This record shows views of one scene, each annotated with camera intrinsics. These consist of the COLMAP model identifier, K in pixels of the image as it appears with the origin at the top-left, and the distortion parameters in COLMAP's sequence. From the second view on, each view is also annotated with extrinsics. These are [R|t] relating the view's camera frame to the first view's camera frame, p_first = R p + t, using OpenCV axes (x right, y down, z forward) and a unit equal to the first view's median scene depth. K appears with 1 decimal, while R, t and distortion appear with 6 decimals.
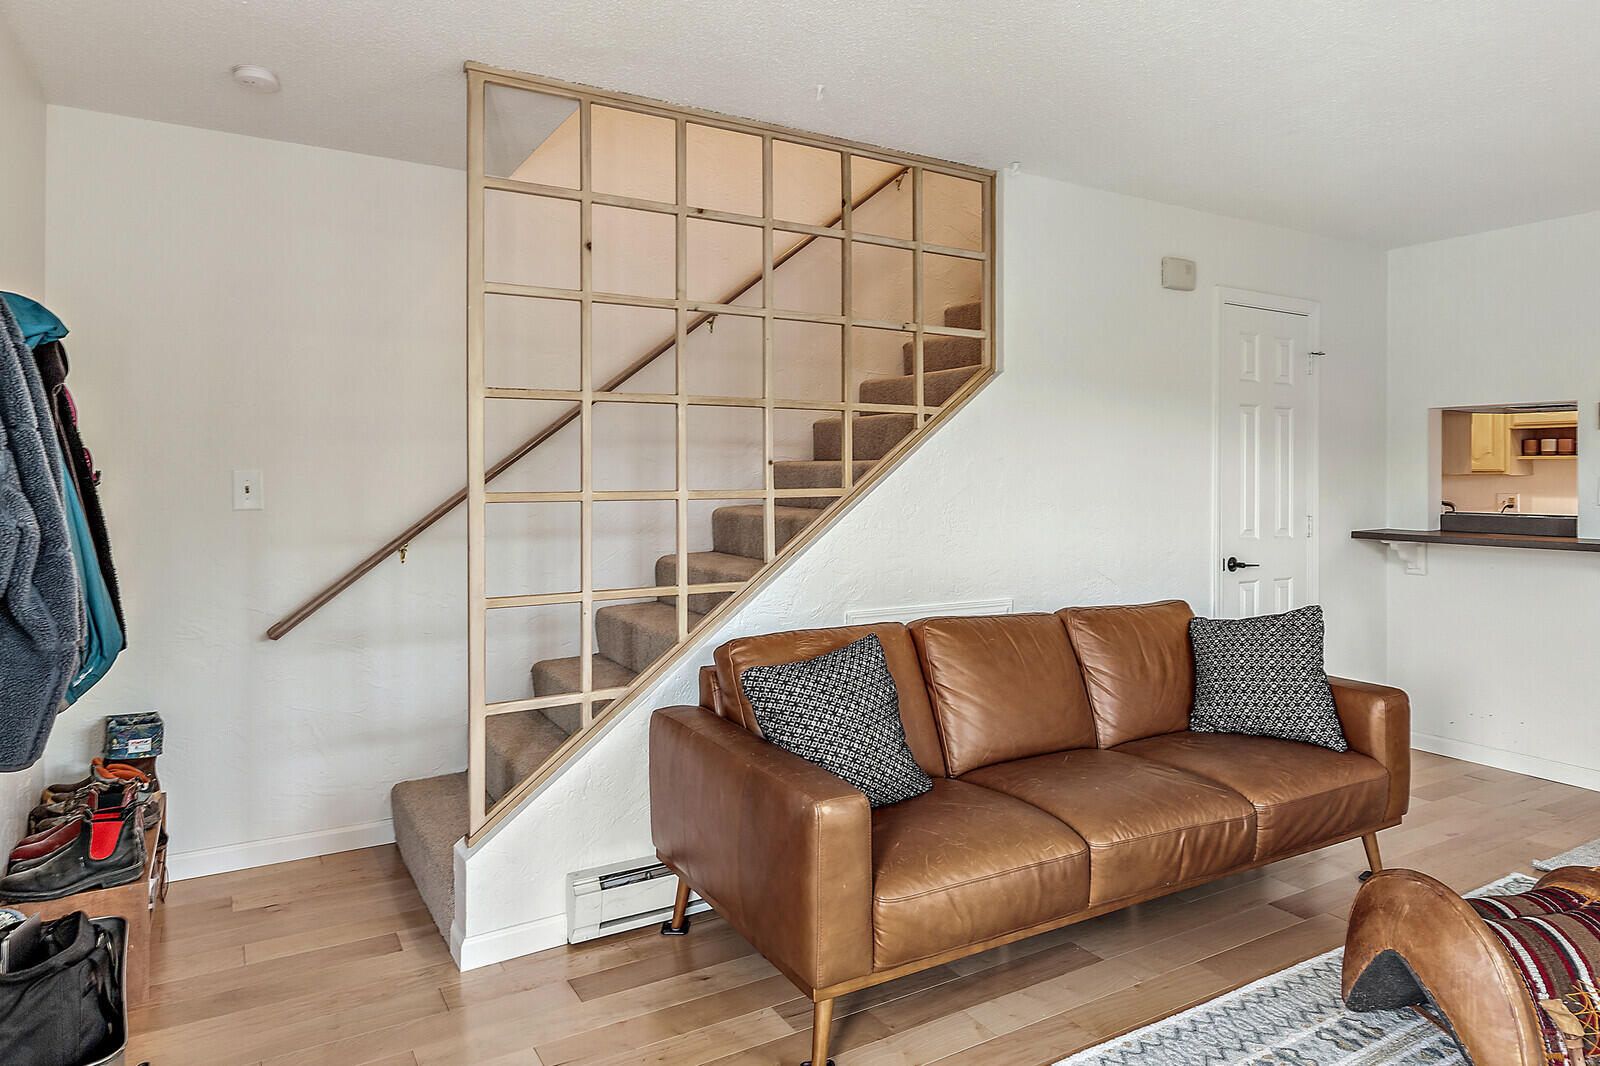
lens RADIAL K [[963.8, 0, 789.5], [0, 963.8, 459.5], [0, 0, 1]] dist [-0.001548, 0.001003]
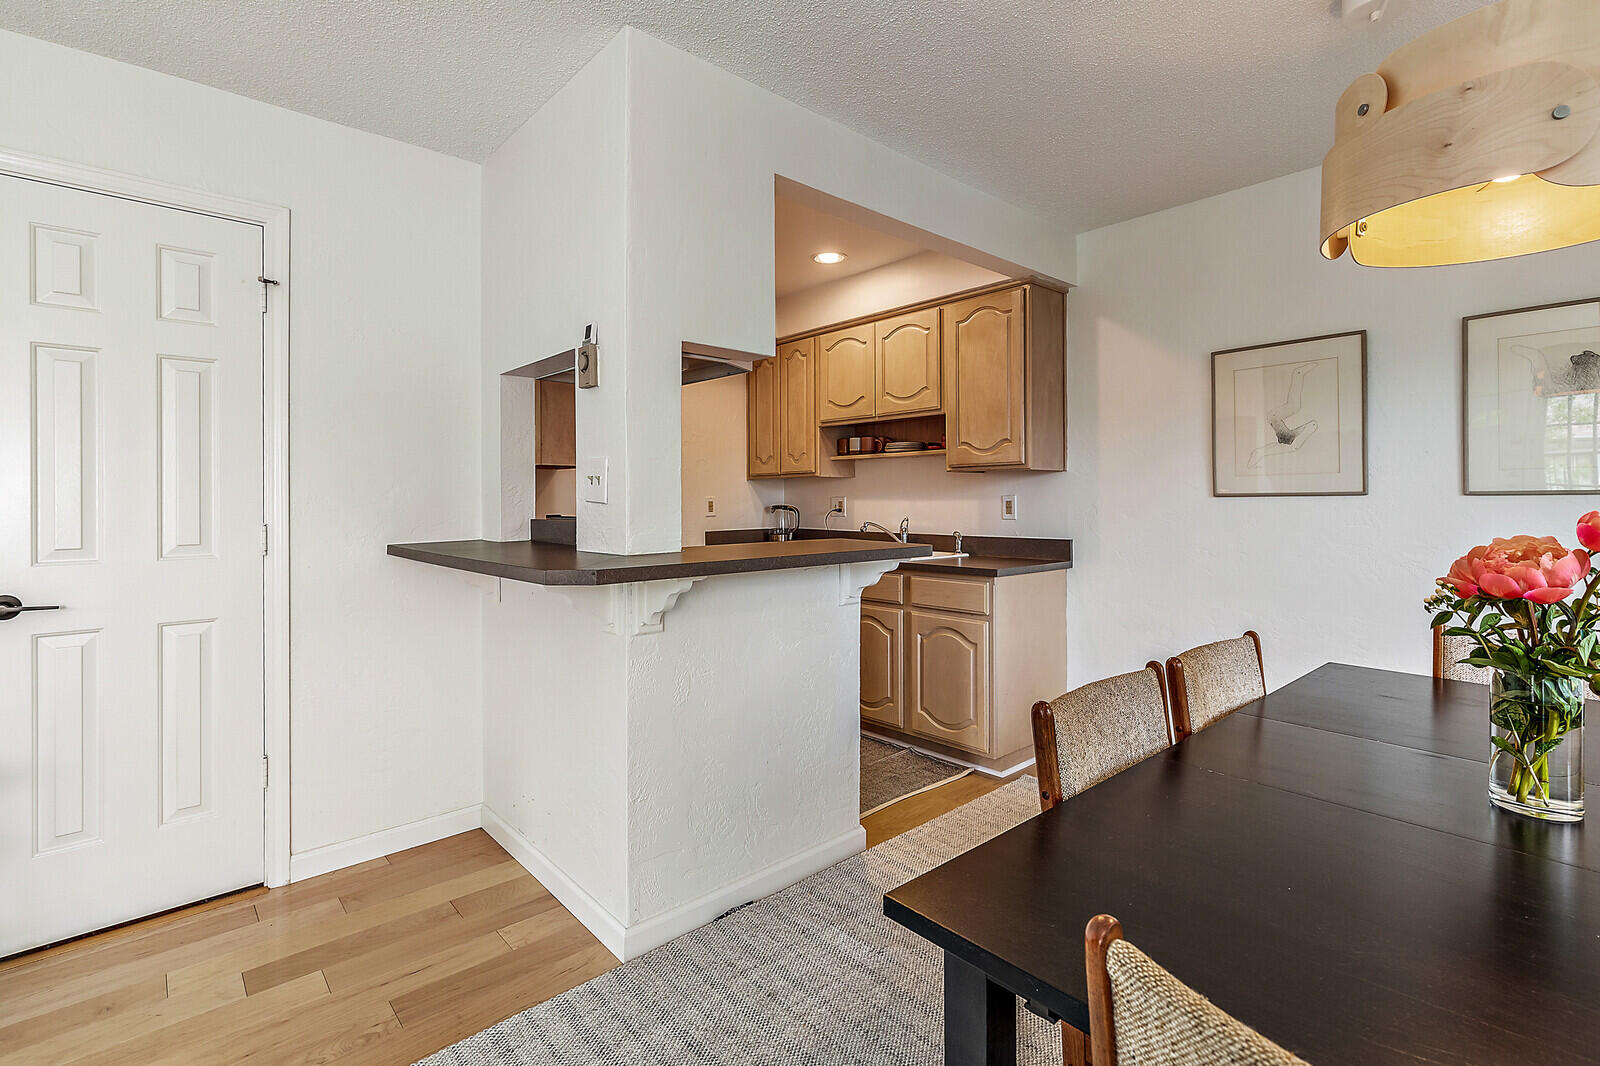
lens RADIAL K [[744.4, 0, 804.4], [0, 744.4, 511.1], [0, 0, 1]] dist [0.013320, 0.000080]
pose [[0.978830, -0.009163, 0.204470, 1.122277], [0.002071, 0.999390, 0.034868, 0.046882], [-0.204665, -0.033707, 0.978252, 0.575004]]
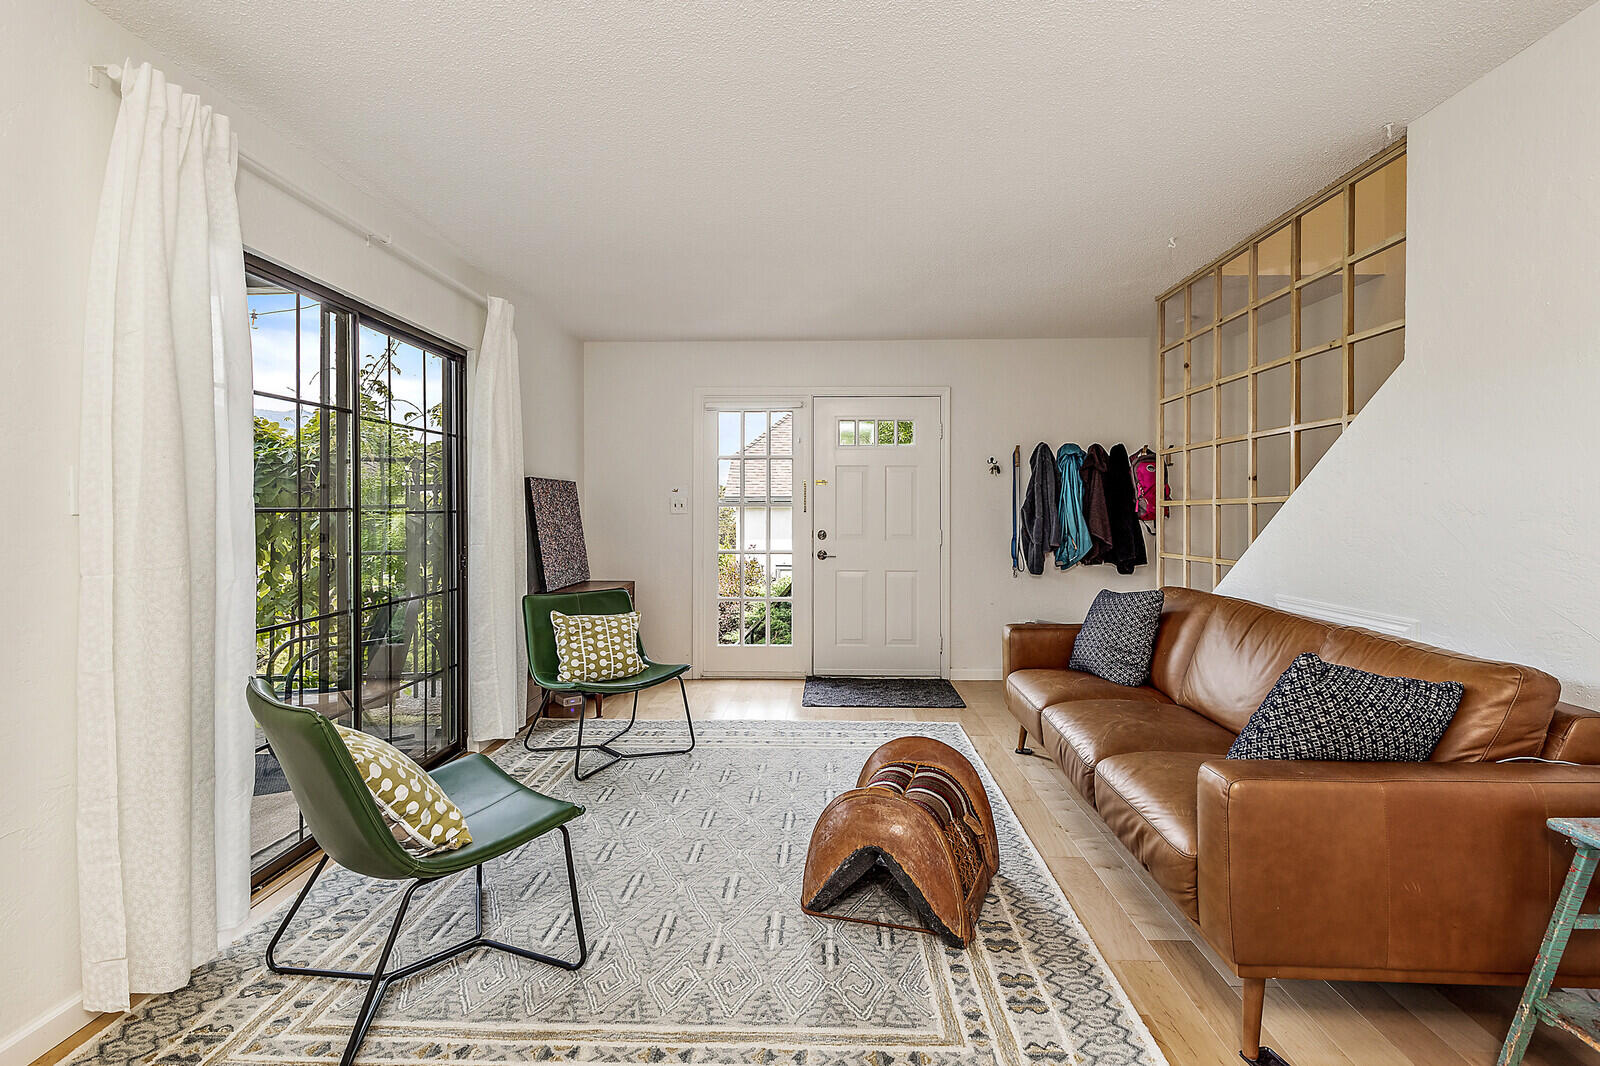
lens RADIAL K [[744.4, 0, 804.4], [0, 744.4, 511.1], [0, 0, 1]] dist [0.013320, 0.000080]
pose [[-0.524824, -0.000250, -0.851210, 1.182932], [0.014802, 0.999846, -0.009420, 0.051165], [0.851082, -0.017543, -0.524740, 0.978435]]
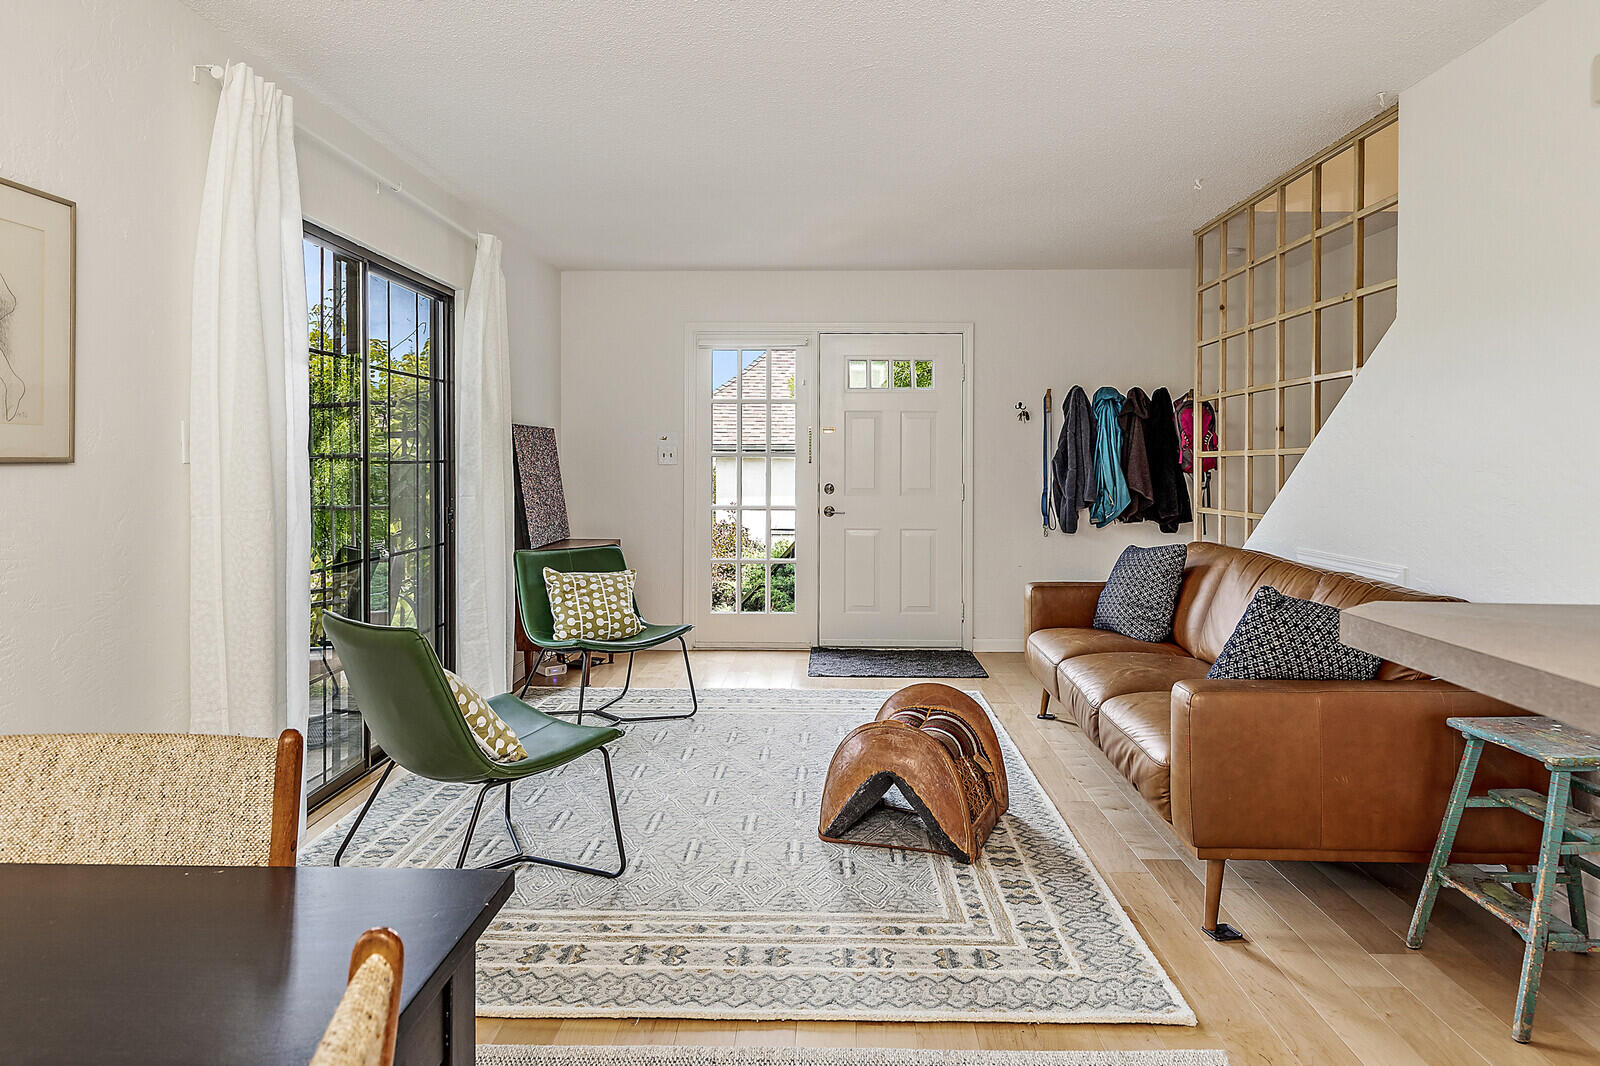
lens RADIAL K [[963.8, 0, 789.5], [0, 963.8, 459.5], [0, 0, 1]] dist [-0.001548, 0.001003]
pose [[-0.531355, -0.003973, -0.847140, 1.413126], [0.012316, 0.999847, -0.012414, 0.054019], [0.847060, -0.017029, -0.531225, 1.090822]]
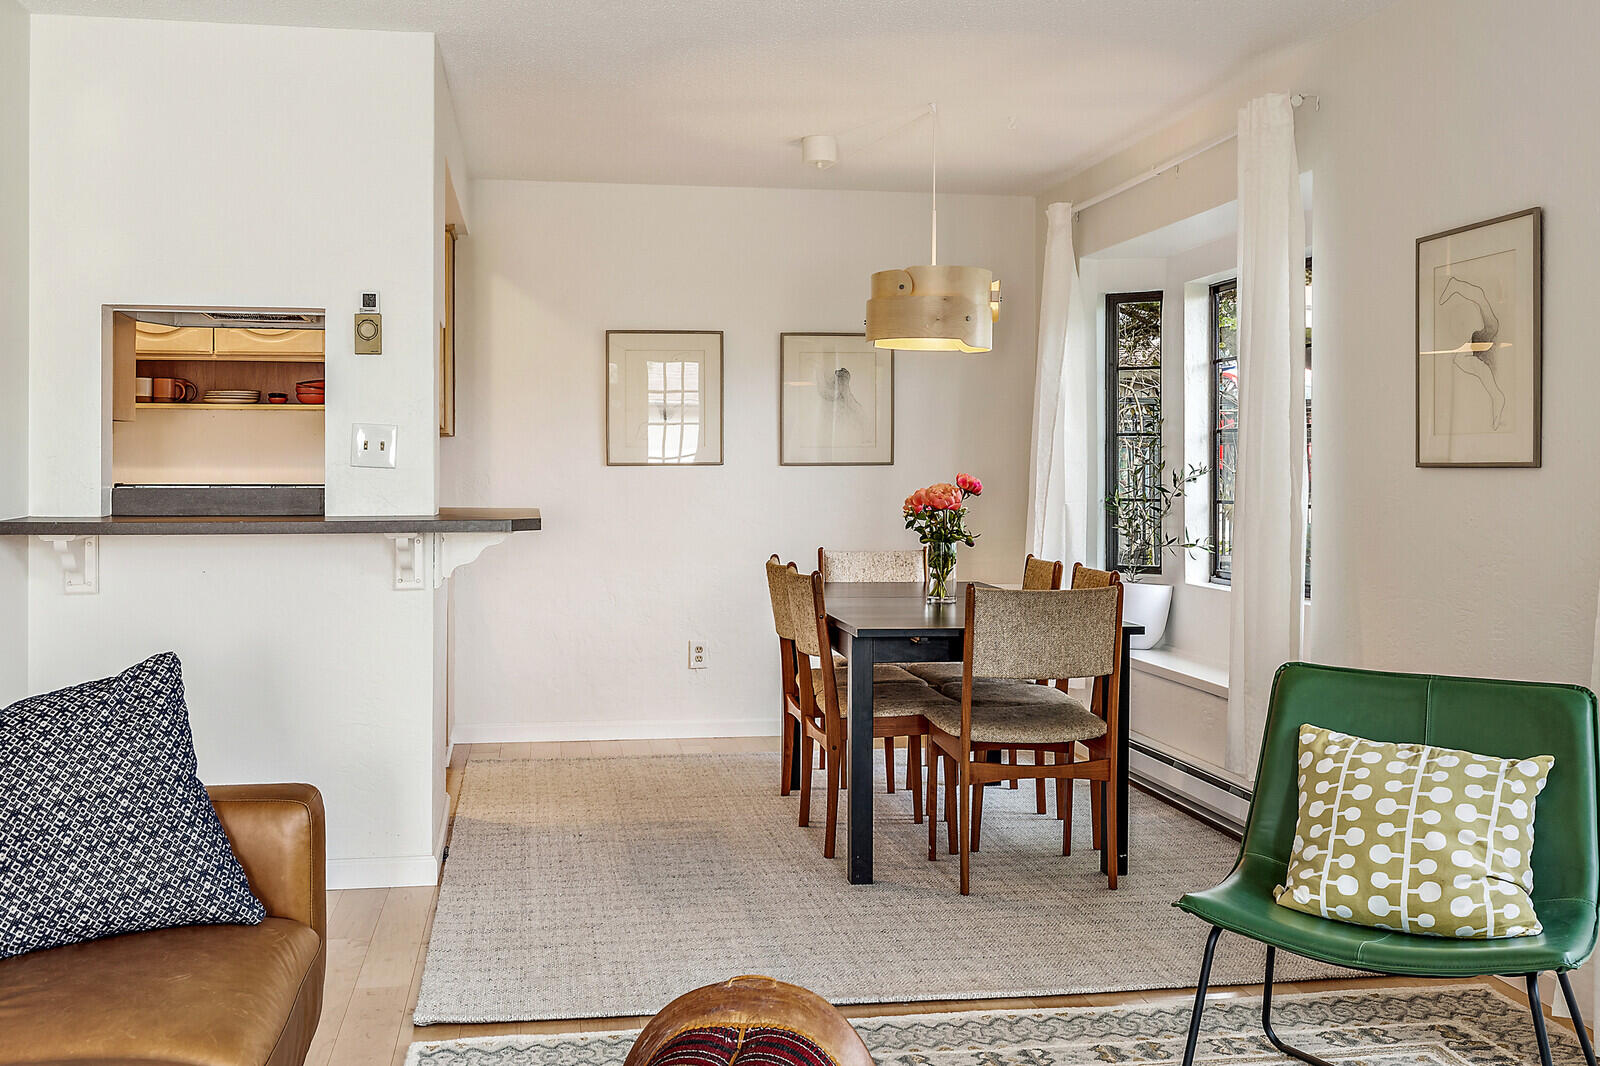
lens RADIAL K [[1602.3, 0, 789.4], [0, 1602.3, 465.0], [0, 0, 1]] dist [0.000701, 0.006743]
pose [[0.352896, -0.000749, 0.935662, -0.125788], [-0.018165, 0.999806, 0.007651, 0.040992], [-0.935486, -0.019696, 0.352813, 0.401774]]
